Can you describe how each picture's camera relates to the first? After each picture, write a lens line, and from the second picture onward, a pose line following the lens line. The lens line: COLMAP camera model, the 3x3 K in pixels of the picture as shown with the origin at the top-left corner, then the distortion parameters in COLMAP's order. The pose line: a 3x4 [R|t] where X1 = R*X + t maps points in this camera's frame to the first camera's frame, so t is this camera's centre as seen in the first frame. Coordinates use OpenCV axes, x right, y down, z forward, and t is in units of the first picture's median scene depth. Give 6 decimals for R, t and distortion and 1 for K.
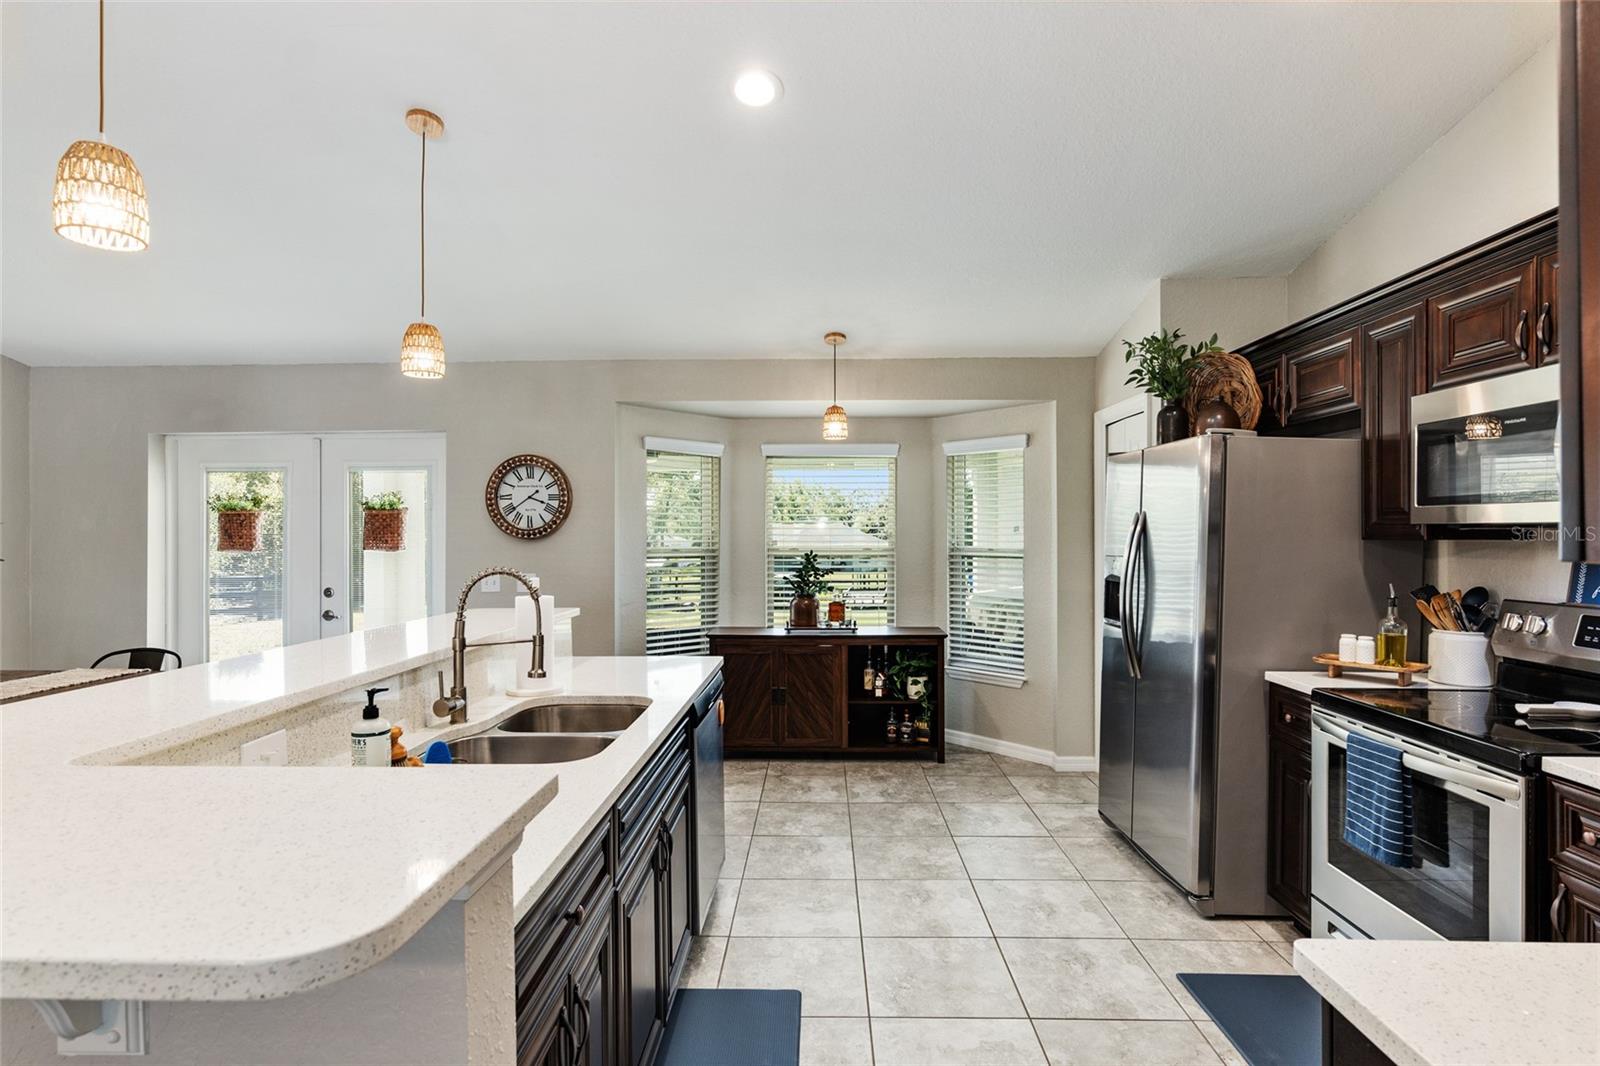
lens RADIAL K [[789.5, 0, 799.0], [0, 789.5, 533.0], [0, 0, 1]] dist [-0.007270, 0.001645]
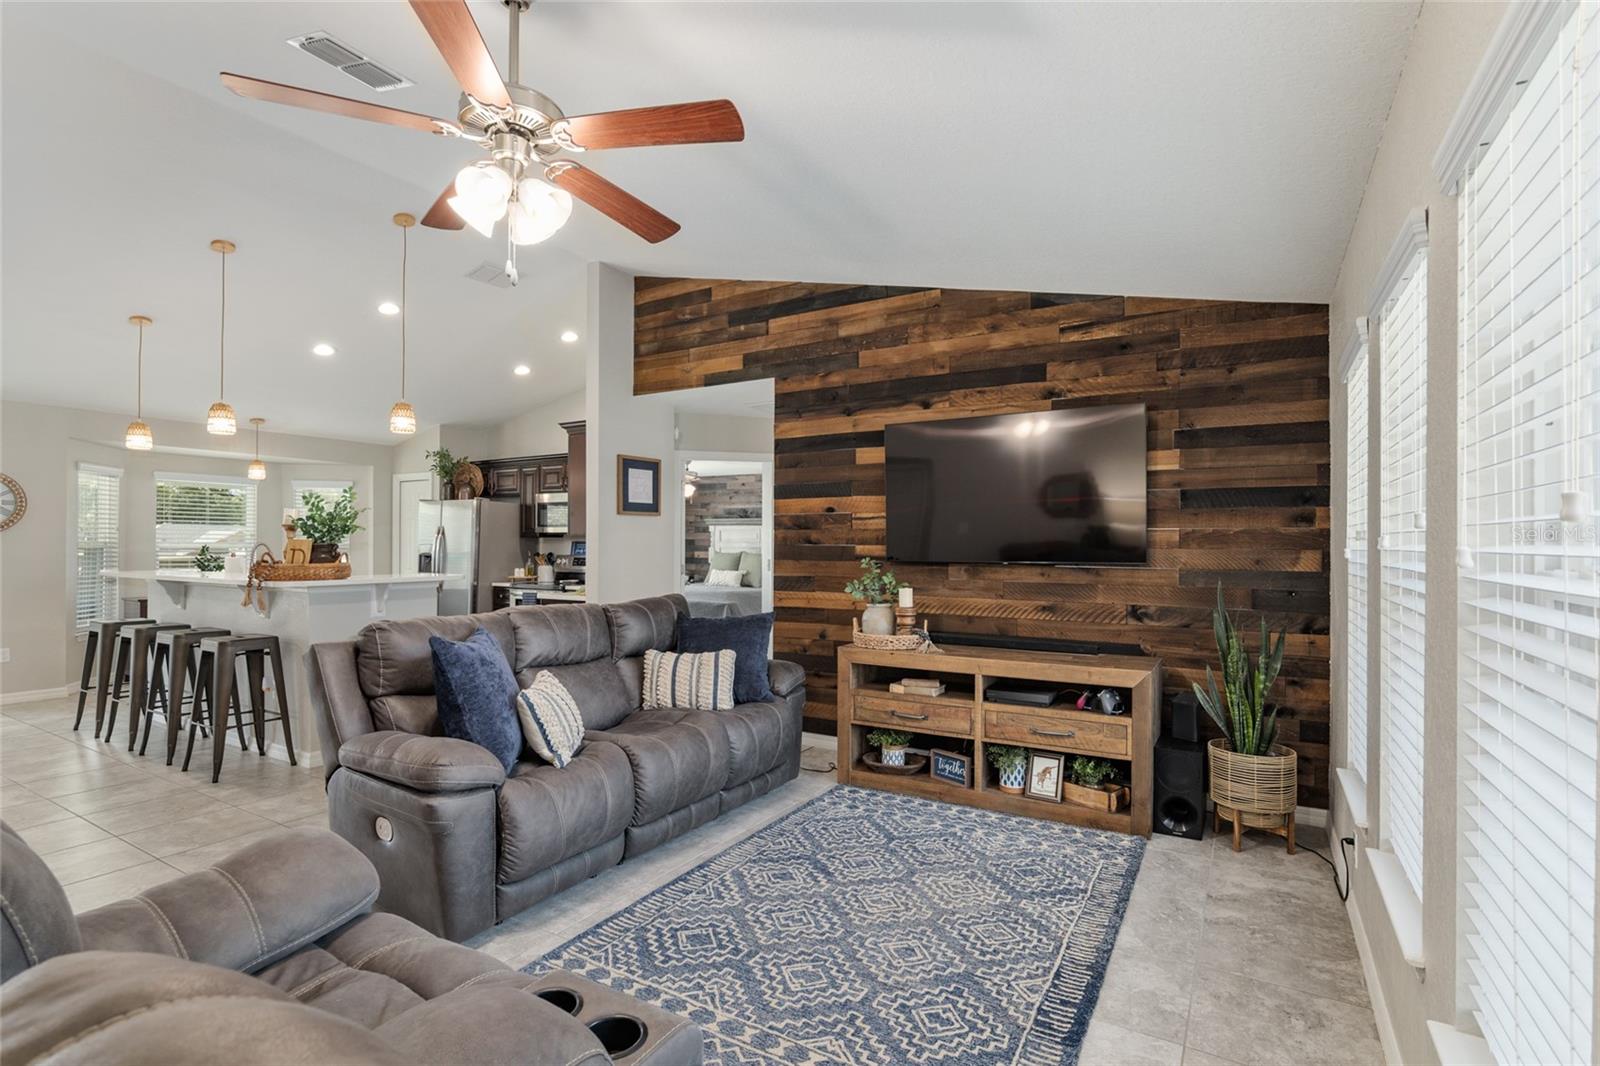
lens RADIAL K [[755.6, 0, 797.4], [0, 755.6, 545.3], [0, 0, 1]] dist [-0.022059, 0.006690]
pose [[0.488365, 0.002893, 0.872635, -0.760967], [-0.006701, 0.999977, 0.000435, 0.017906], [-0.872614, -0.006060, 0.488374, -0.793401]]
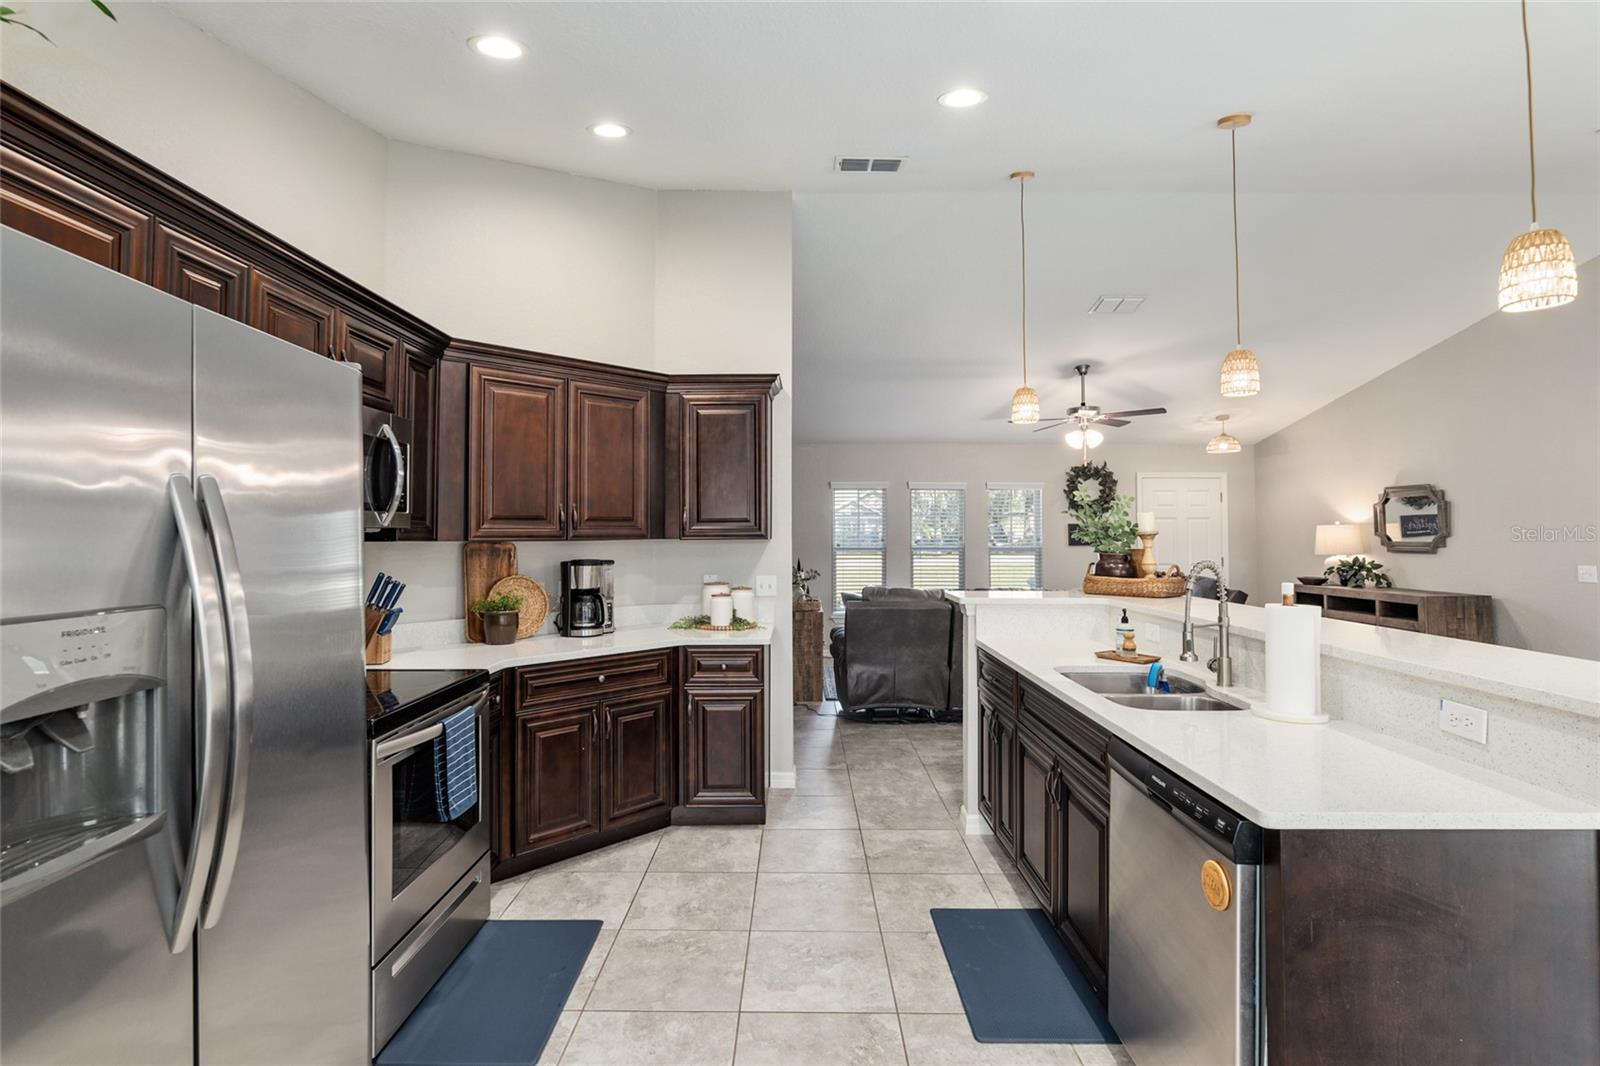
lens RADIAL K [[755.6, 0, 792.5], [0, 755.6, 514.3], [0, 0, 1]] dist [-0.022059, 0.006690]
pose [[-0.999734, 0.002708, -0.022915, 0.117839], [0.003383, 0.999559, -0.029496, 0.001631], [0.022825, -0.029566, -0.999302, 0.957343]]
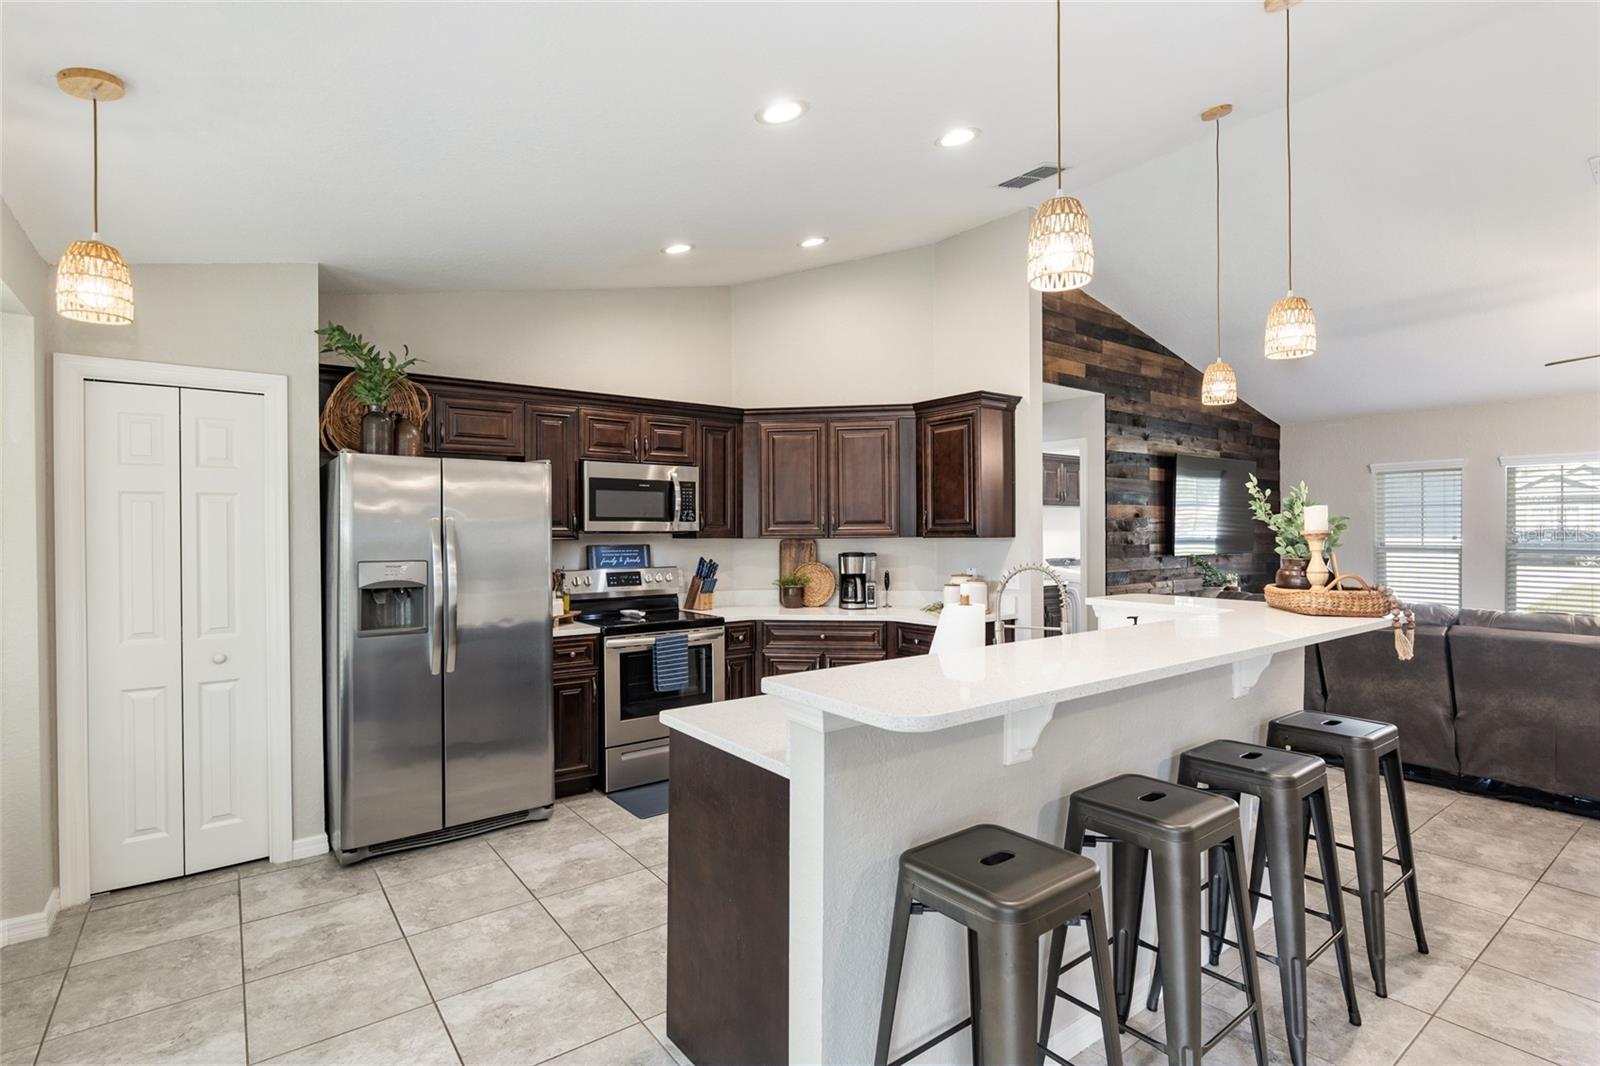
lens RADIAL K [[789.5, 0, 805.9], [0, 789.5, 529.1], [0, 0, 1]] dist [-0.007270, 0.001645]
pose [[-0.635147, 0.006600, 0.772363, -0.496232], [0.002924, 0.999977, -0.006141, -0.001275], [-0.772386, -0.001642, -0.635152, 0.921306]]
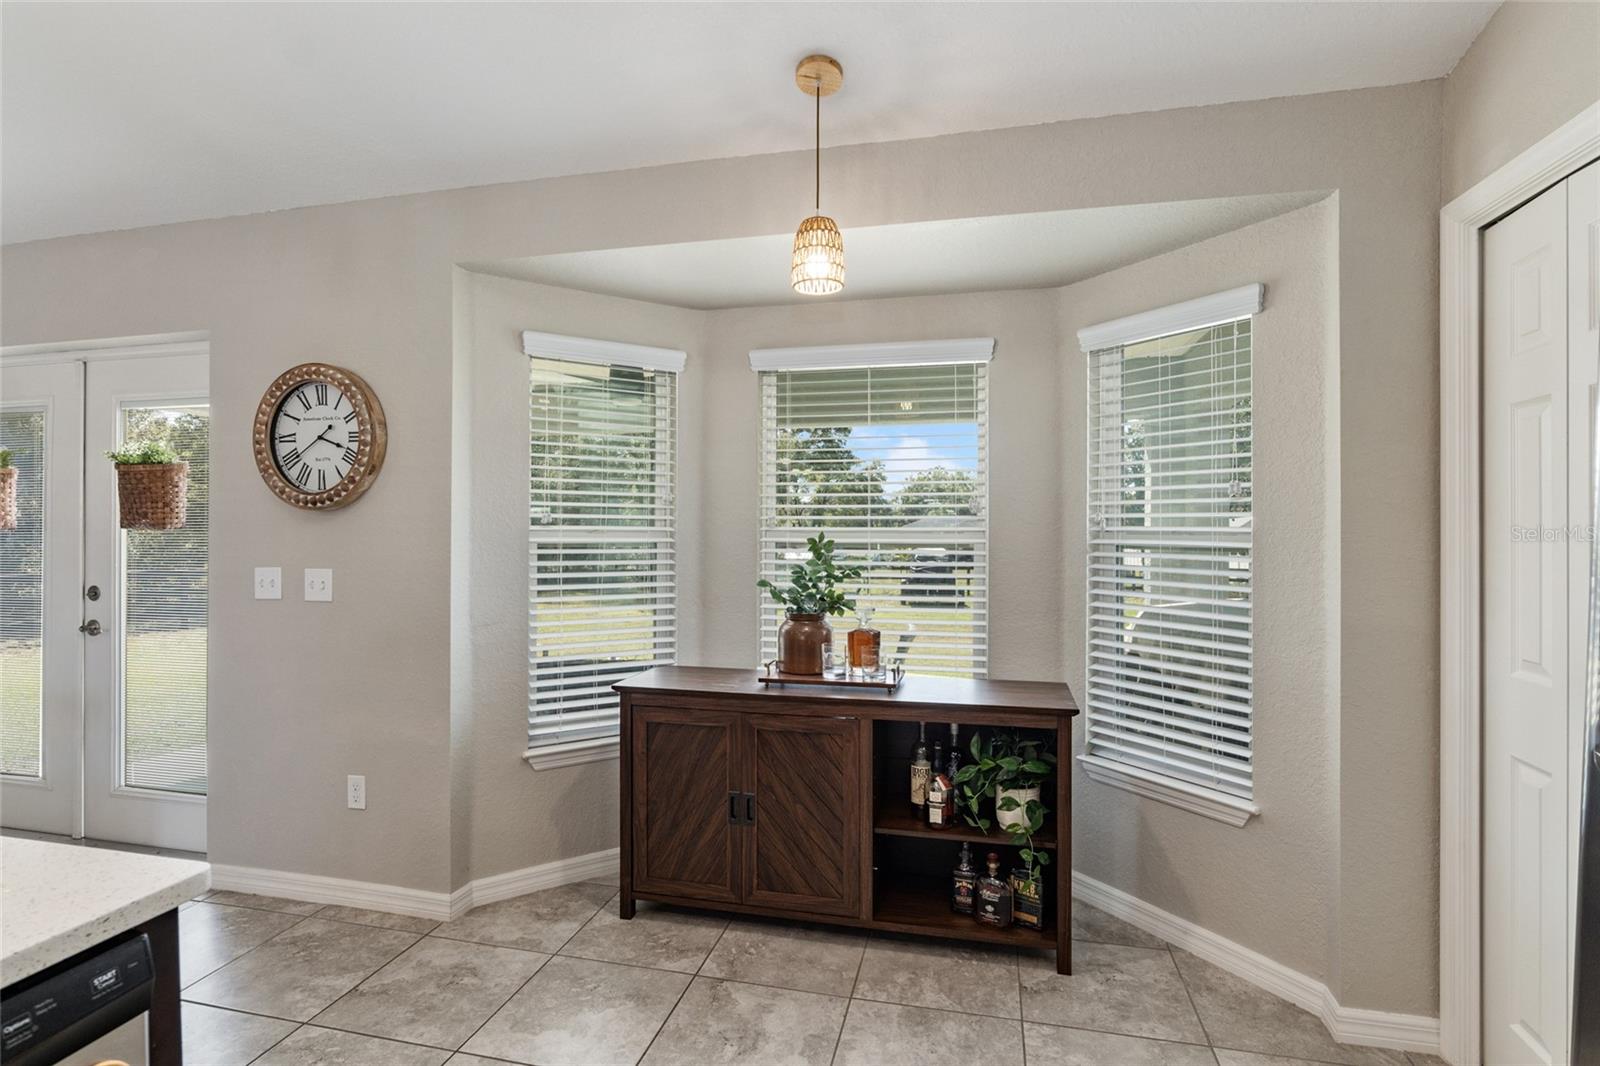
lens RADIAL K [[789.5, 0, 796.0], [0, 789.5, 524.7], [0, 0, 1]] dist [-0.007270, 0.001645]
pose [[0.978567, 0.003095, -0.205906, 0.120942], [-0.002814, 0.999995, 0.001660, 0.016886], [0.205910, -0.001045, 0.978570, 0.507255]]
